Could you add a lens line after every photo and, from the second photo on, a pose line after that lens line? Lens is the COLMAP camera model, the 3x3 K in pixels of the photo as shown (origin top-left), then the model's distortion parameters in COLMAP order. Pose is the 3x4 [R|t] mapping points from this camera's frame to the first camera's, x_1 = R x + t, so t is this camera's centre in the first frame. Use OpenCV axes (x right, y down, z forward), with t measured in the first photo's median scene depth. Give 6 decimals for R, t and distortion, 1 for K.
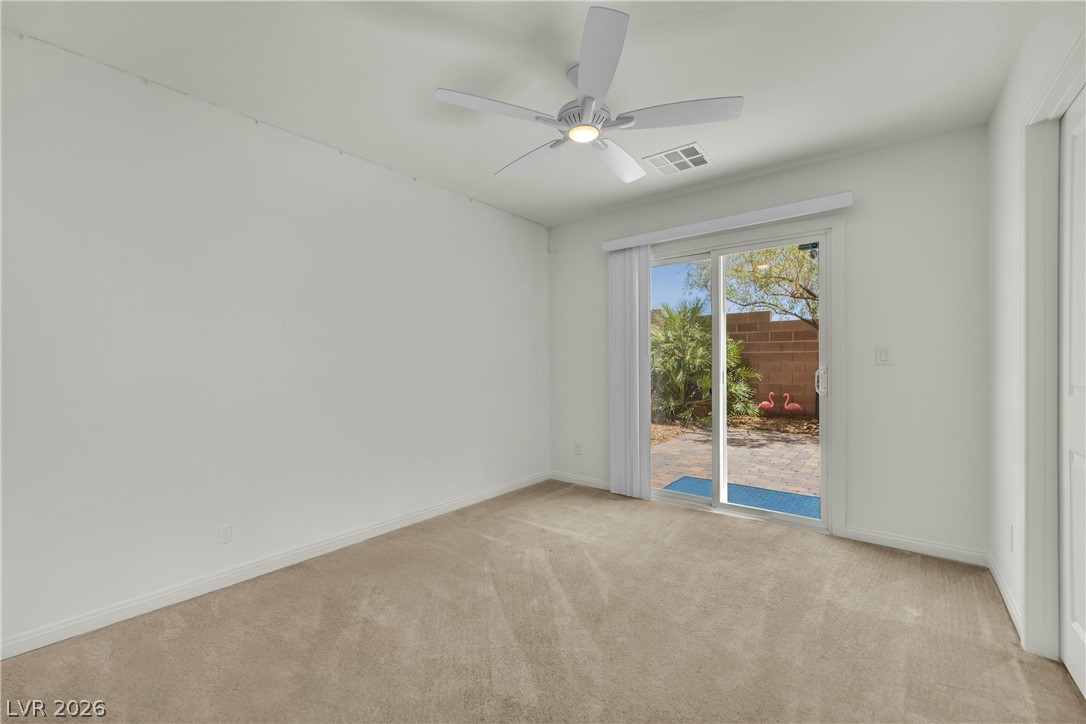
lens RADIAL K [[452.7, 0, 539.9], [0, 452.7, 361.4], [0, 0, 1]] dist [0.001535, -0.000043]
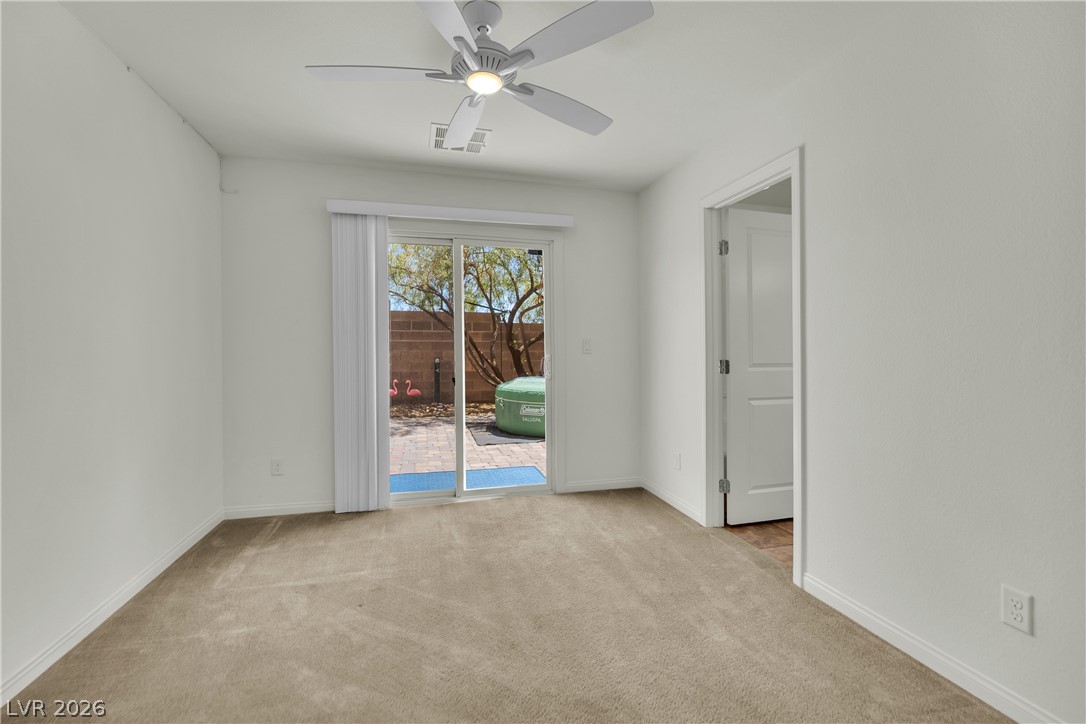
lens RADIAL K [[467.5, 0, 542.5], [0, 467.5, 346.1], [0, 0, 1]] dist [-0.003335, -0.000471]
pose [[0.595161, 0.009293, 0.803553, -0.340679], [-0.003712, 0.999954, -0.008815, -0.000643], [-0.803598, 0.002264, 0.595168, 0.247862]]
